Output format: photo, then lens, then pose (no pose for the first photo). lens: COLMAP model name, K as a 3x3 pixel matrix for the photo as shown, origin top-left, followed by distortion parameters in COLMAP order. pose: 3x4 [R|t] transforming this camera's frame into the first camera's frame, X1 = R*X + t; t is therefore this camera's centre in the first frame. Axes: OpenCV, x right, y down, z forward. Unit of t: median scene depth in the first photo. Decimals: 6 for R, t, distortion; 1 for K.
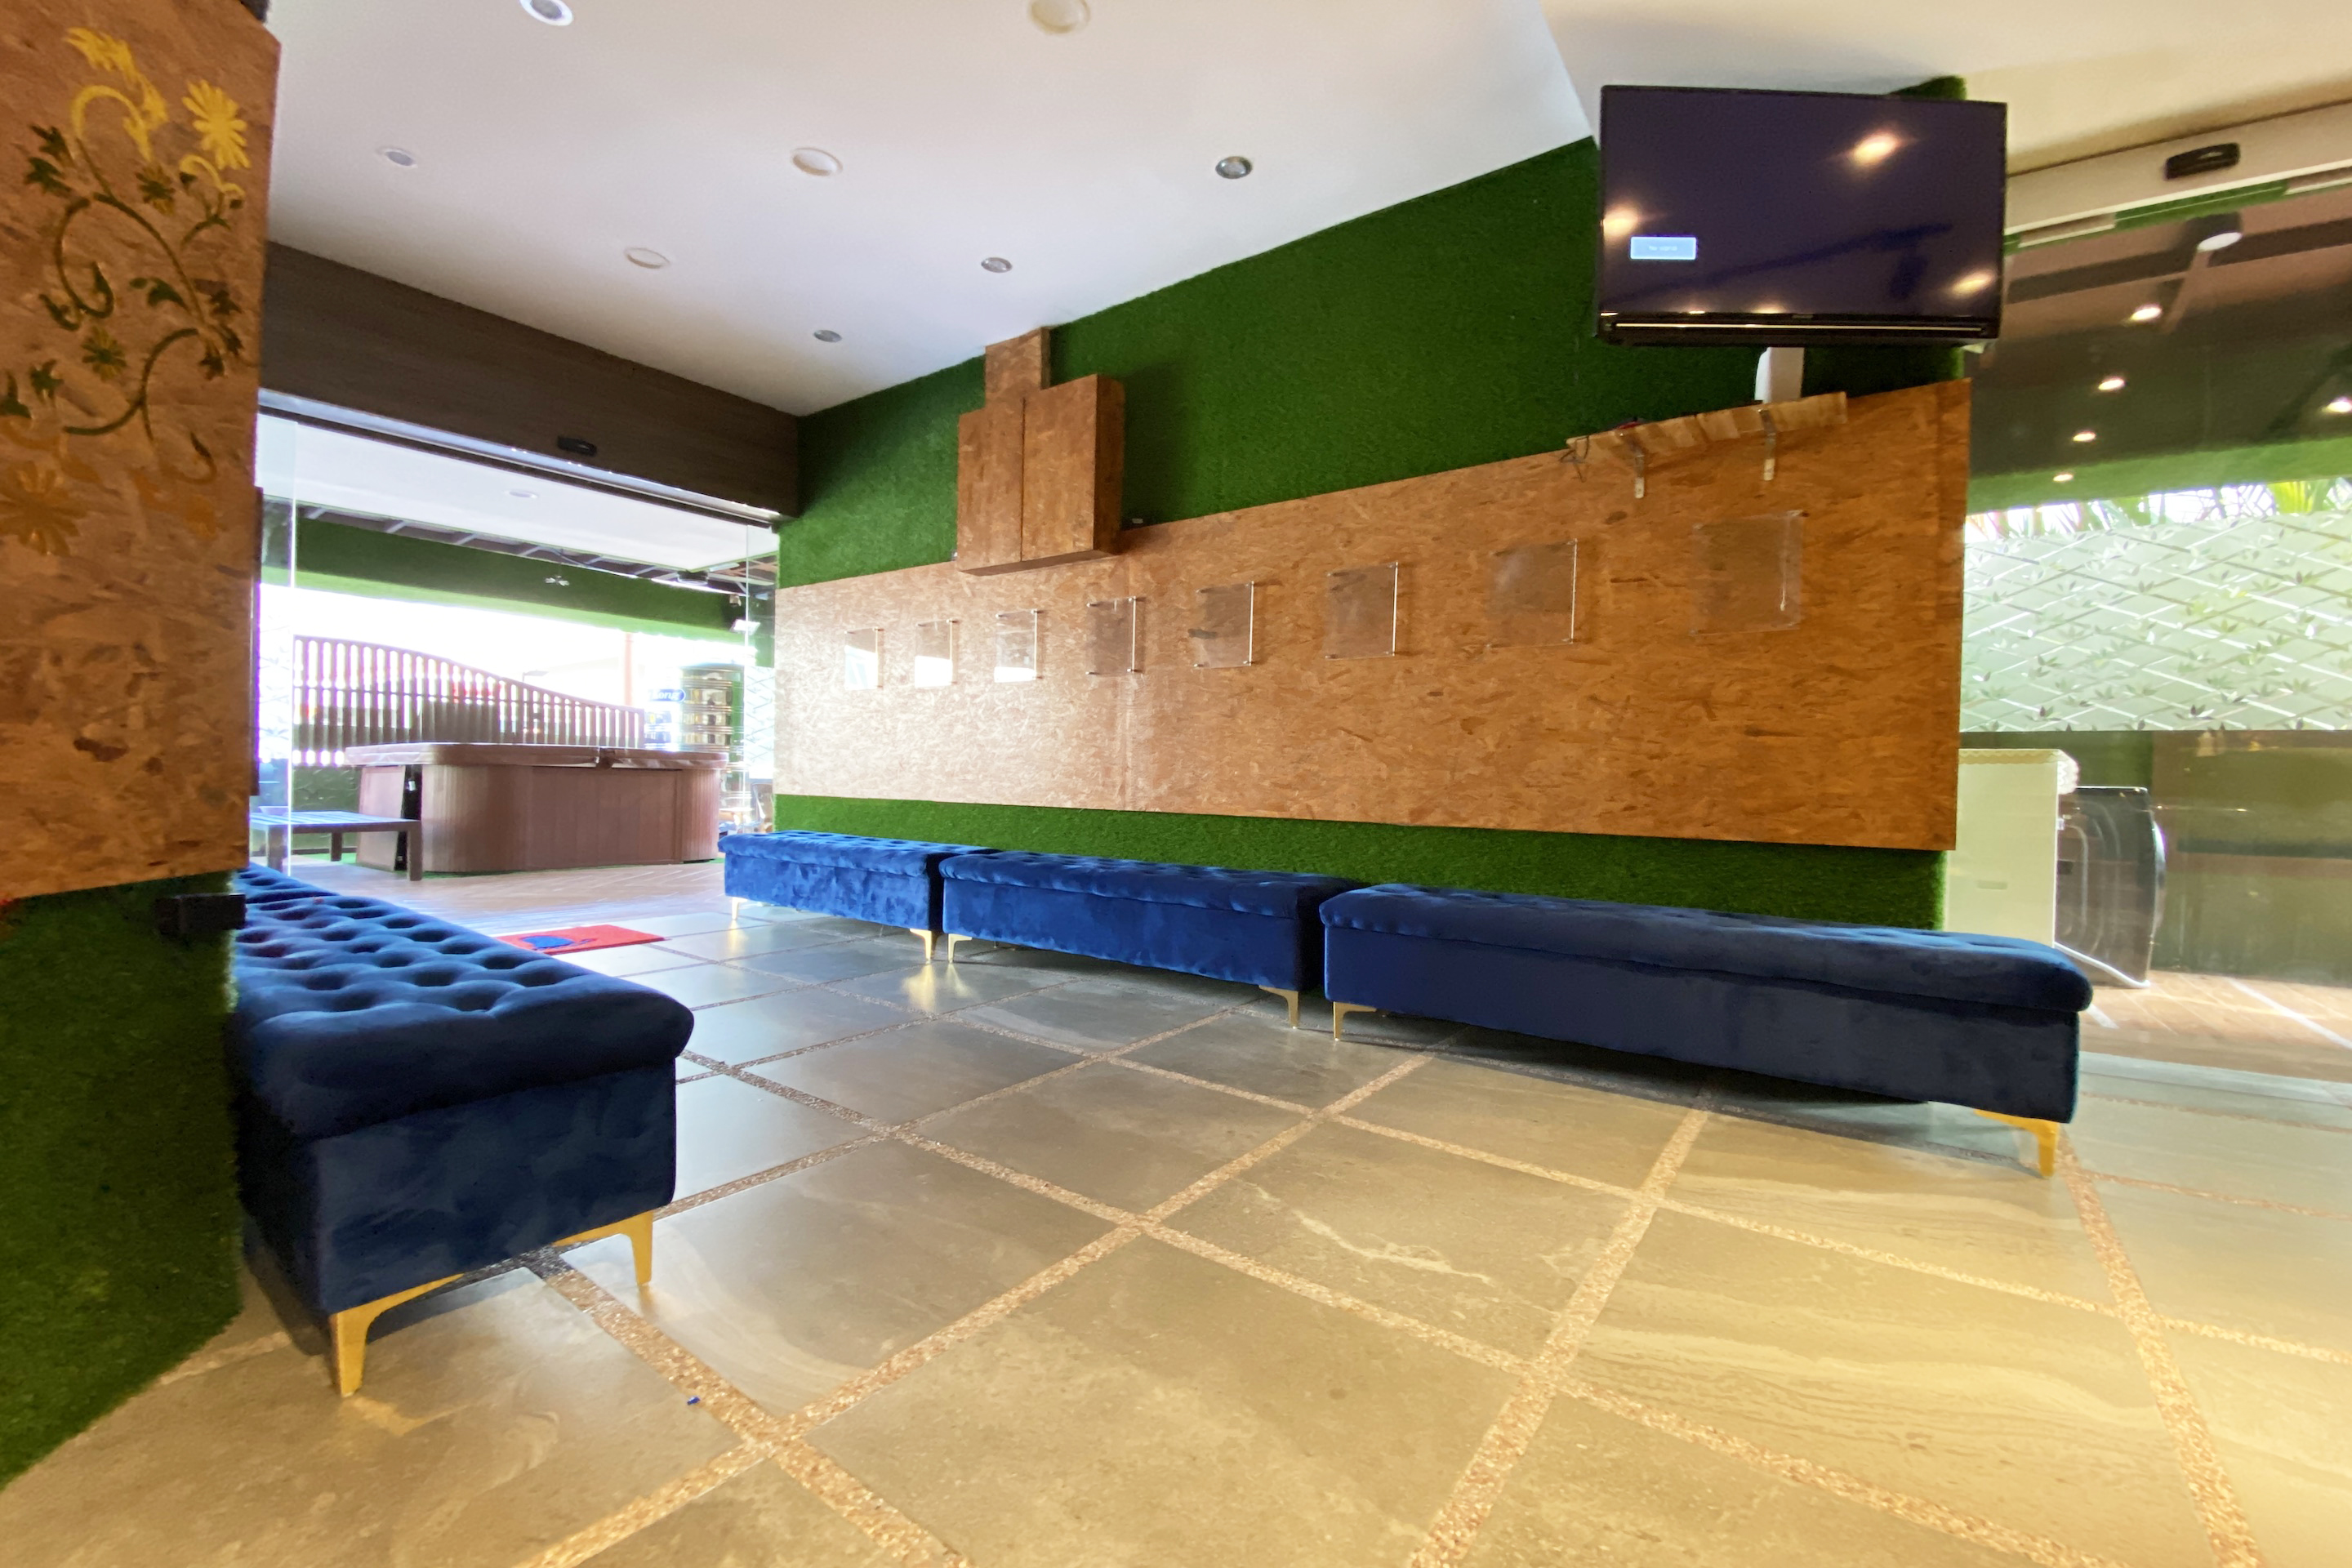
lens RADIAL K [[966.9, 0, 1180.9], [0, 966.9, 777.8], [0, 0, 1]] dist [0.028496, -0.028080]
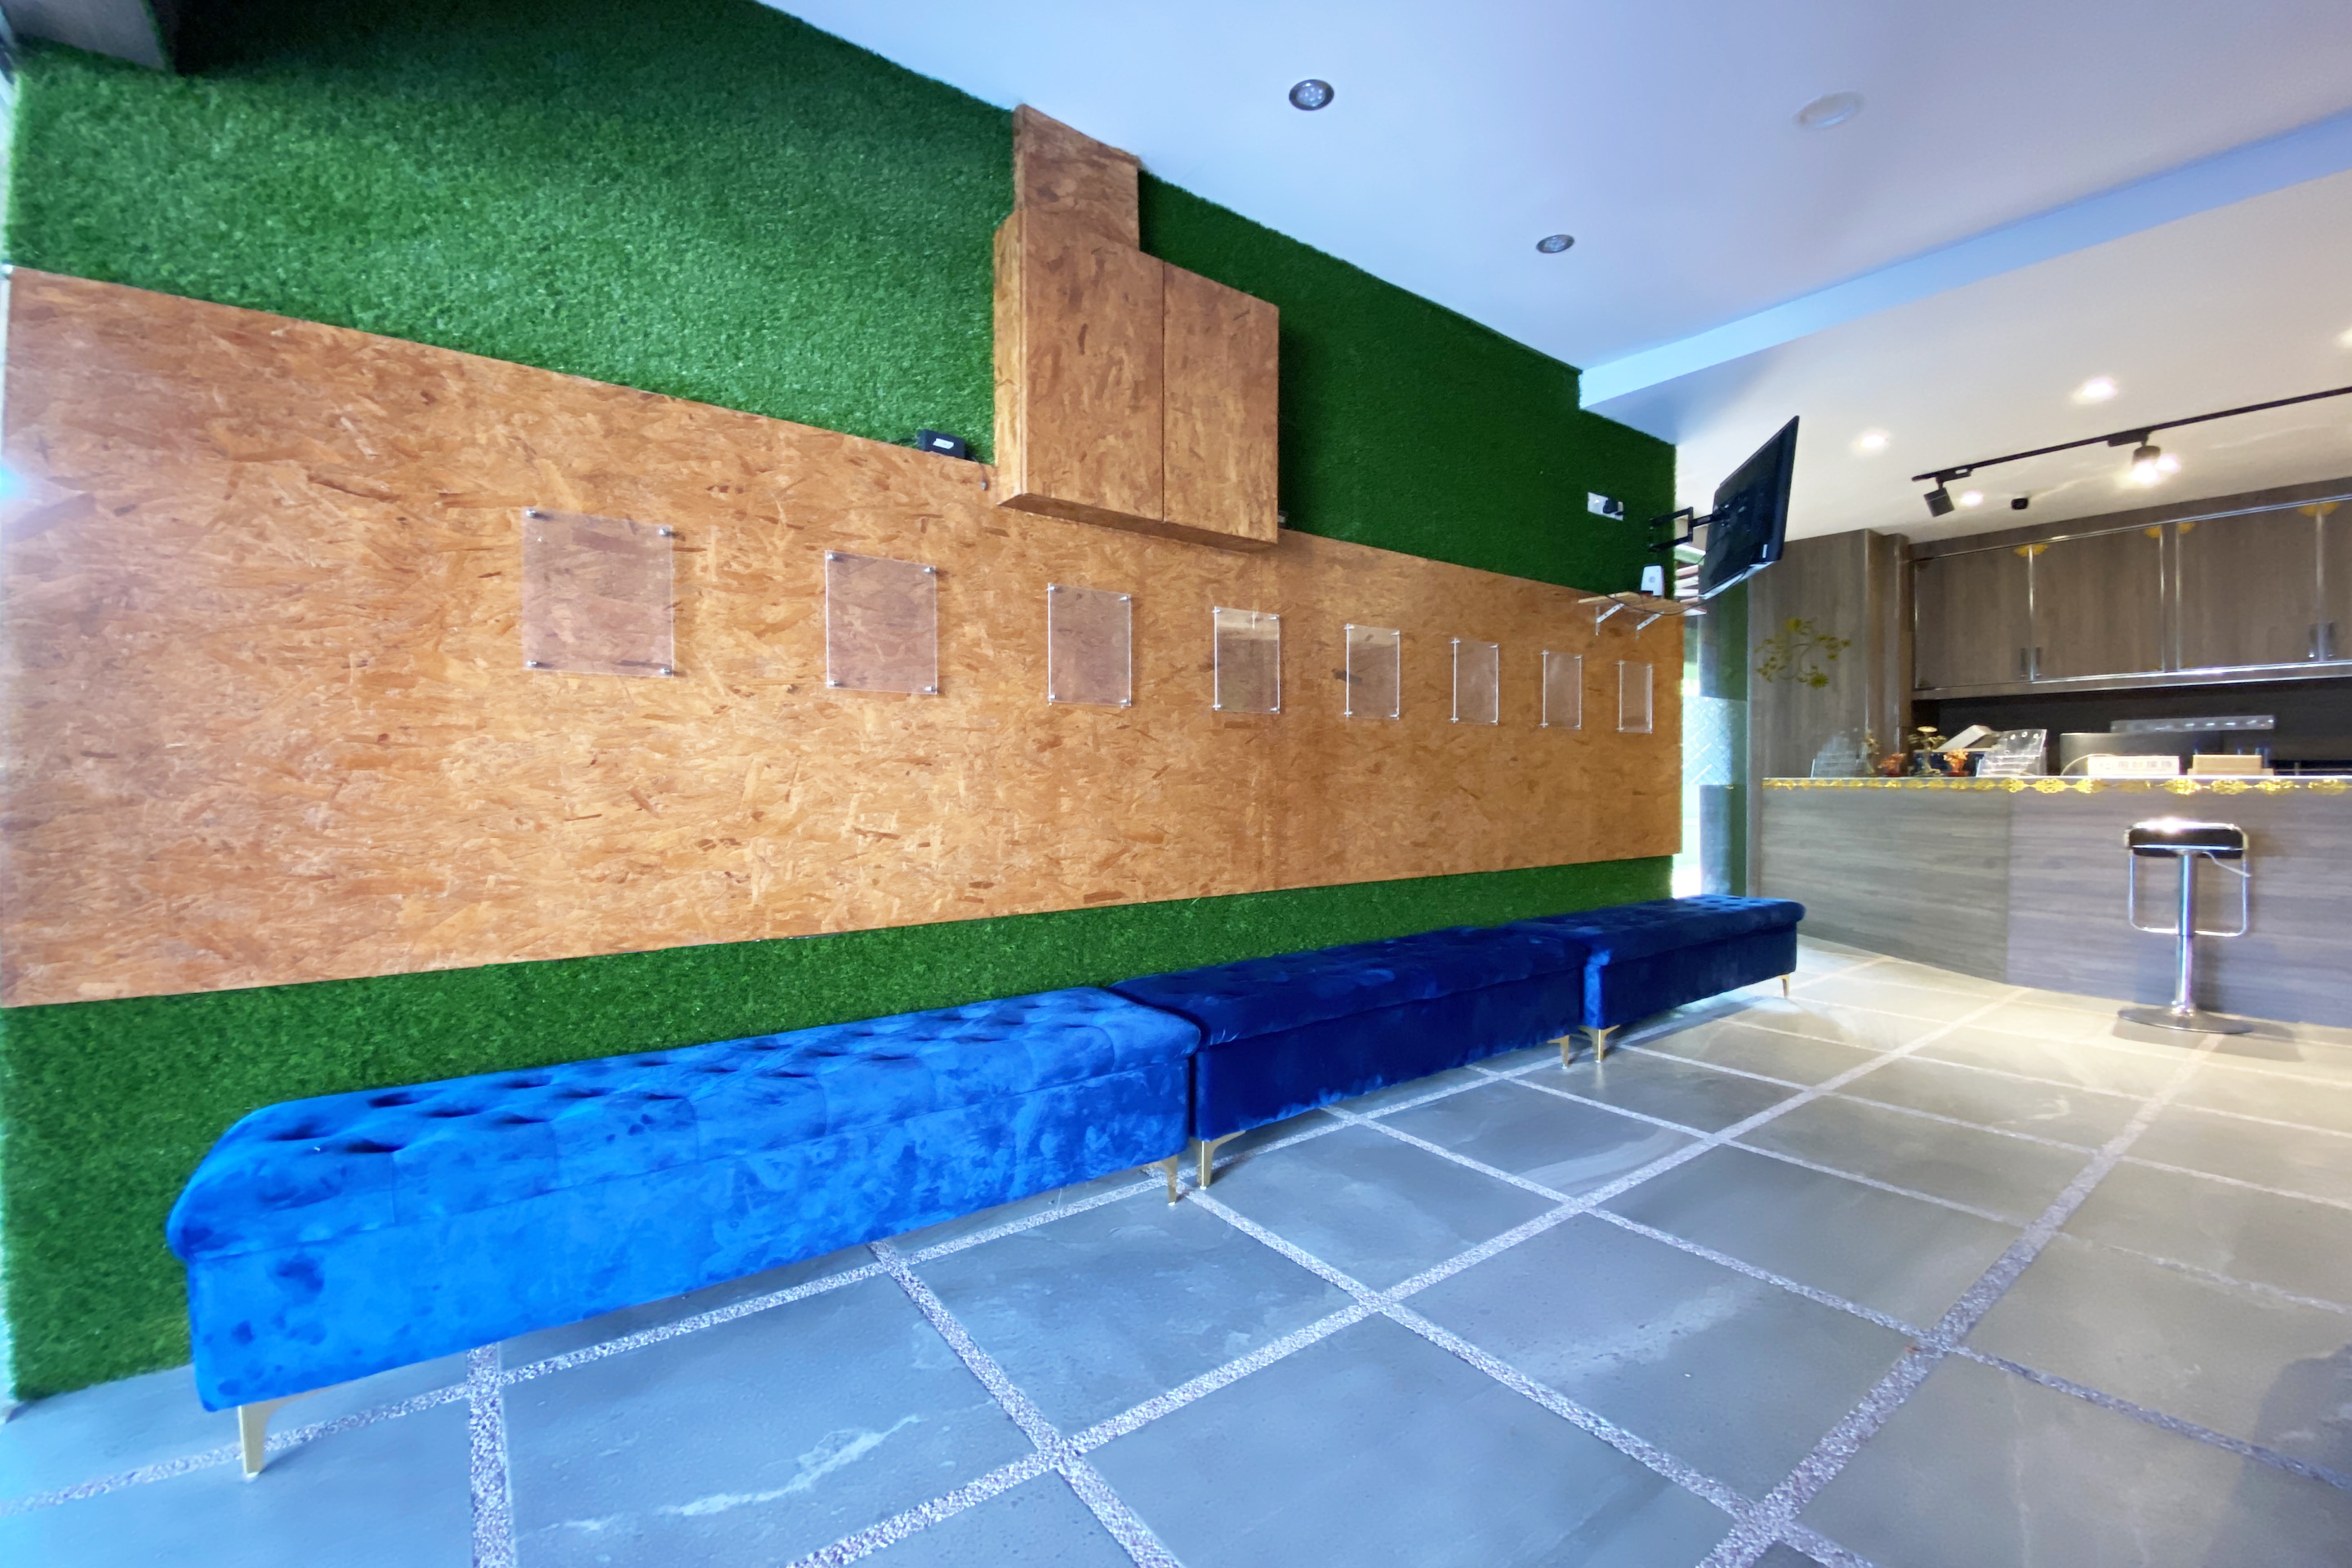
lens RADIAL K [[966.9, 0, 1180.9], [0, 966.9, 777.8], [0, 0, 1]] dist [0.028496, -0.028080]
pose [[0.282556, -0.014263, 0.959145, -0.918887], [0.010537, 0.999875, 0.011765, -0.074808], [-0.959193, 0.006783, 0.282671, 0.963282]]
